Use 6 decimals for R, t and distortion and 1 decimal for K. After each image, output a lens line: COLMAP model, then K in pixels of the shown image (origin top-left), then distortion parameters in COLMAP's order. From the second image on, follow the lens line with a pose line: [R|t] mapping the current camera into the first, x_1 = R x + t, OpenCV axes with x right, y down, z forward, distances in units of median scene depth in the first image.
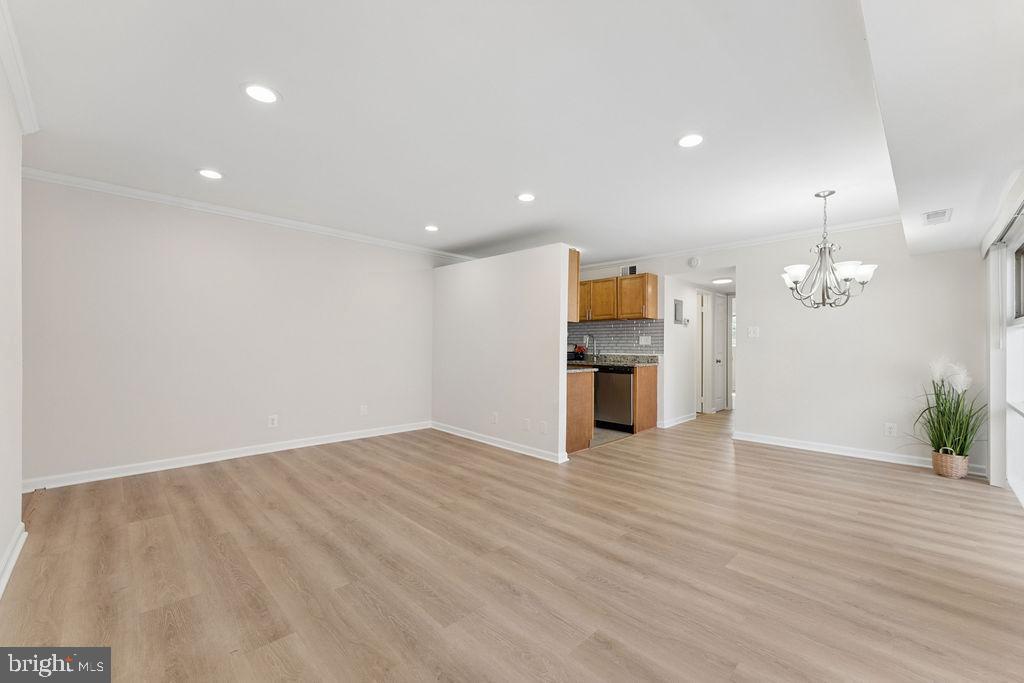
lens RADIAL K [[414.0, 0, 509.8], [0, 414.0, 346.0], [0, 0, 1]] dist [-0.001346, 0.000447]
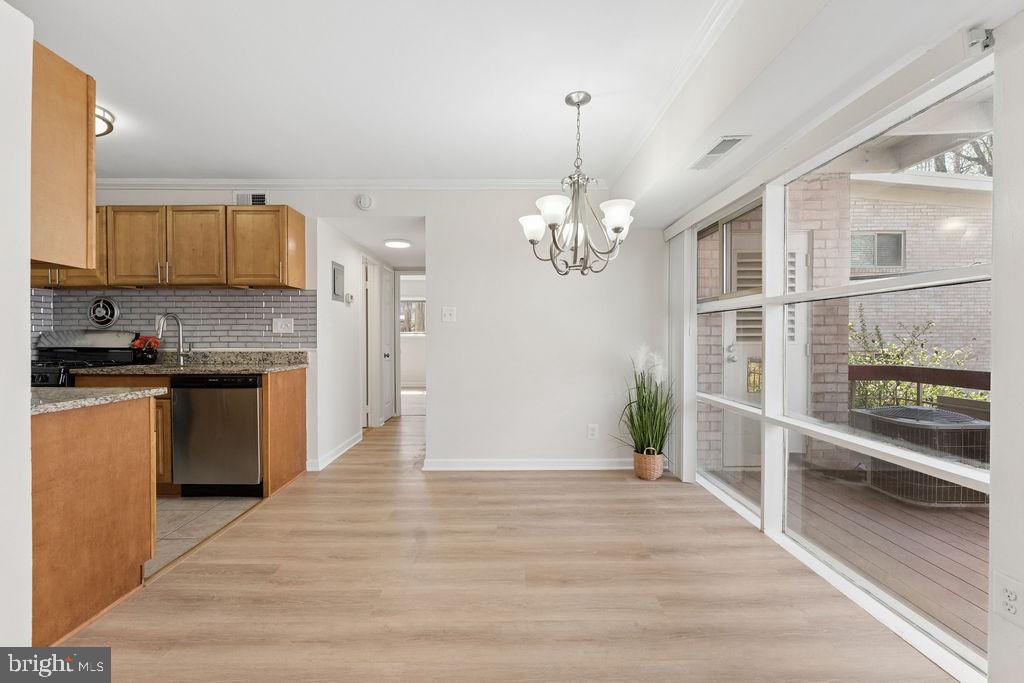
lens RADIAL K [[434.5, 0, 508.4], [0, 434.5, 342.4], [0, 0, 1]] dist [-0.001076, -0.000337]
pose [[0.698462, -0.014081, 0.715508, 0.148923], [0.004947, 0.999878, 0.014849, 0.003589], [-0.715630, -0.006832, 0.698447, 0.468312]]
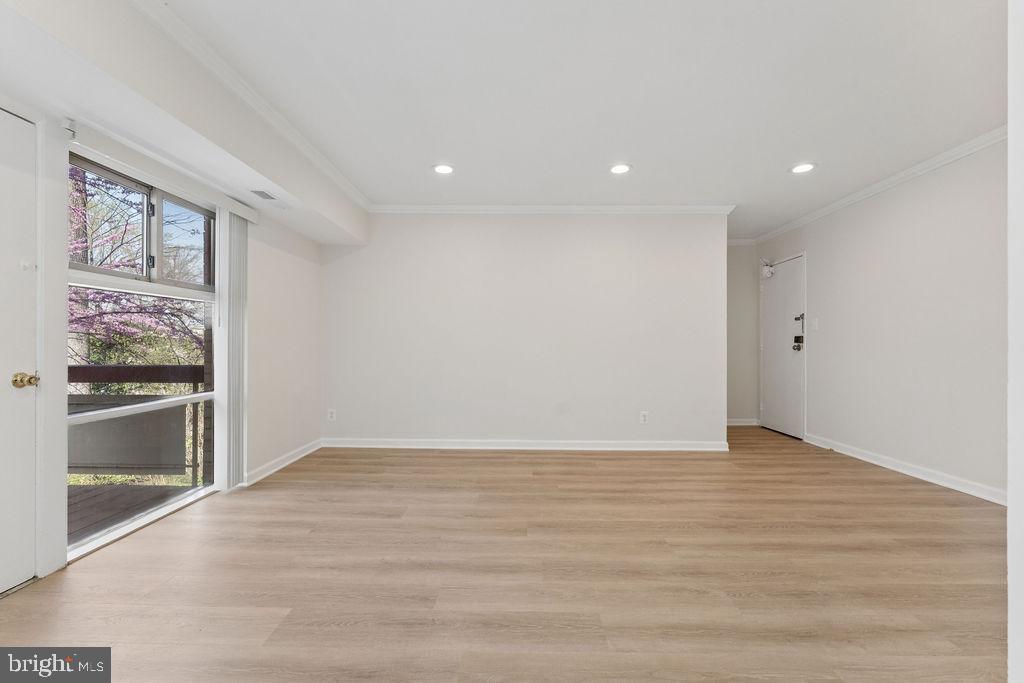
lens RADIAL K [[437.5, 0, 513.1], [0, 437.5, 344.6], [0, 0, 1]] dist [-0.001438, 0.000081]
pose [[-0.711229, -0.010716, -0.702879, 0.395471], [-0.008108, 0.999942, -0.007041, 0.024289], [0.702914, 0.000692, -0.711275, 0.916023]]
